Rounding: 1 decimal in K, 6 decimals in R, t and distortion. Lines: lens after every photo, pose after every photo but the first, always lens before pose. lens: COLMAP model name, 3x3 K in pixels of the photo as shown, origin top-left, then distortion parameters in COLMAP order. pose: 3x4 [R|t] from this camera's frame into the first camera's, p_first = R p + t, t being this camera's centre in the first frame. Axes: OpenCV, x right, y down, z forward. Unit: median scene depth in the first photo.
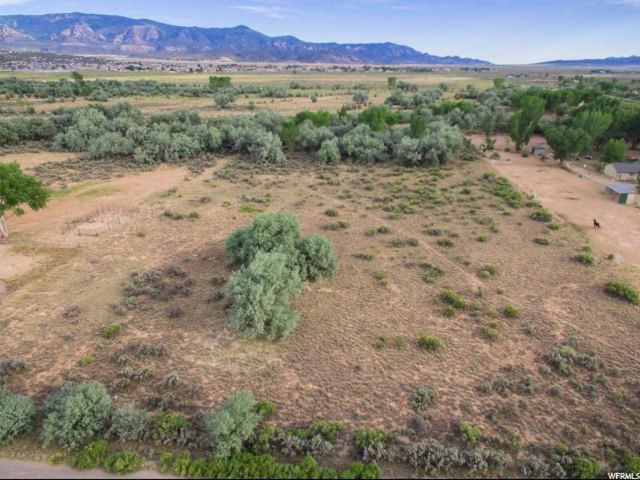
lens RADIAL K [[415.1, 0, 318.4], [0, 415.1, 252.6], [0, 0, 1]] dist [0.056737, -0.066813]
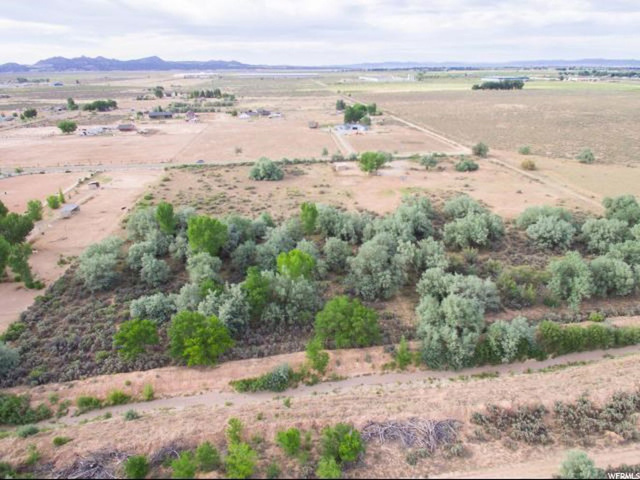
lens RADIAL K [[420.0, 0, 318.1], [0, 420.0, 252.1], [0, 0, 1]] dist [0.063633, -0.067524]
pose [[-0.973973, 0.102048, -0.202394, 0.159099], [-0.082625, 0.671640, 0.736256, -1.372842], [0.211070, 0.733816, -0.645727, 2.477805]]
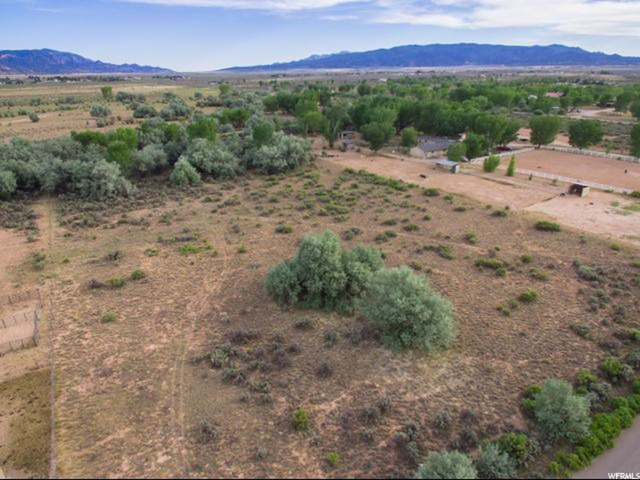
lens RADIAL K [[430.2, 0, 338.7], [0, 430.2, 241.4], [0, 0, 1]] dist [0.065393, -0.069702]
pose [[0.760050, -0.251542, 0.599209, -0.437812], [0.281674, 0.958451, 0.045066, -0.075199], [-0.585648, 0.134529, 0.799323, 0.144891]]
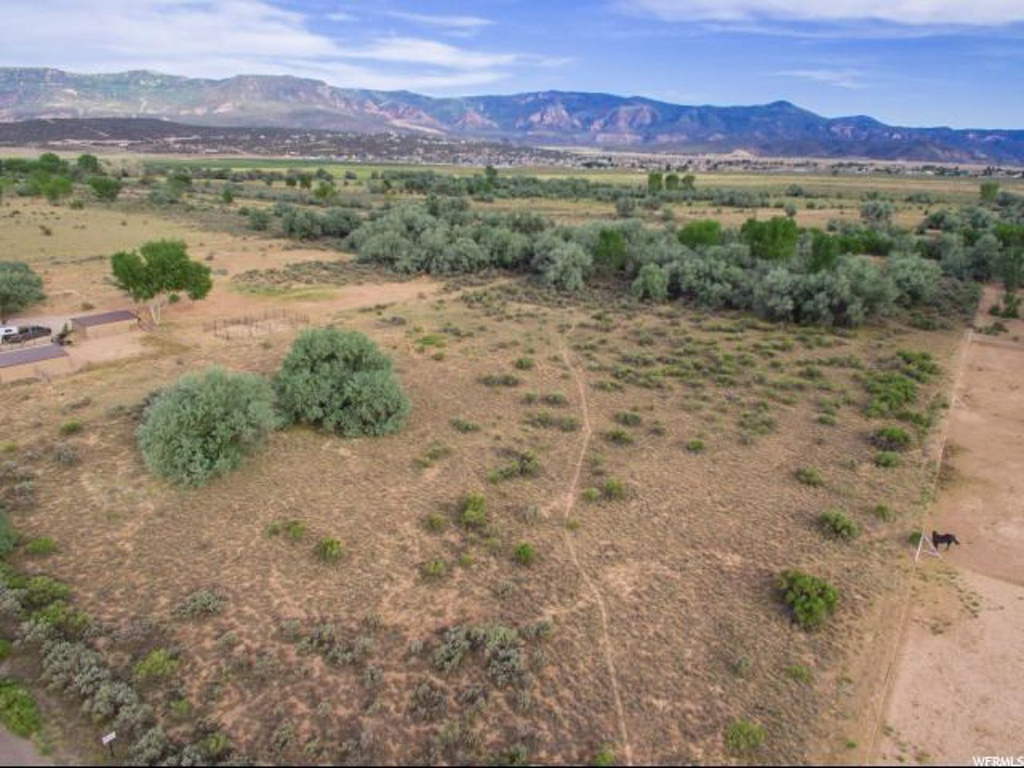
lens RADIAL K [[643.0, 0, 511.4], [0, 643.0, 398.1], [0, 0, 1]] dist [0.050301, -0.063382]
pose [[0.863347, 0.185677, -0.469208, 0.454303], [-0.218669, 0.975664, -0.016260, -0.022826], [0.454770, 0.116639, 0.882938, 0.128278]]
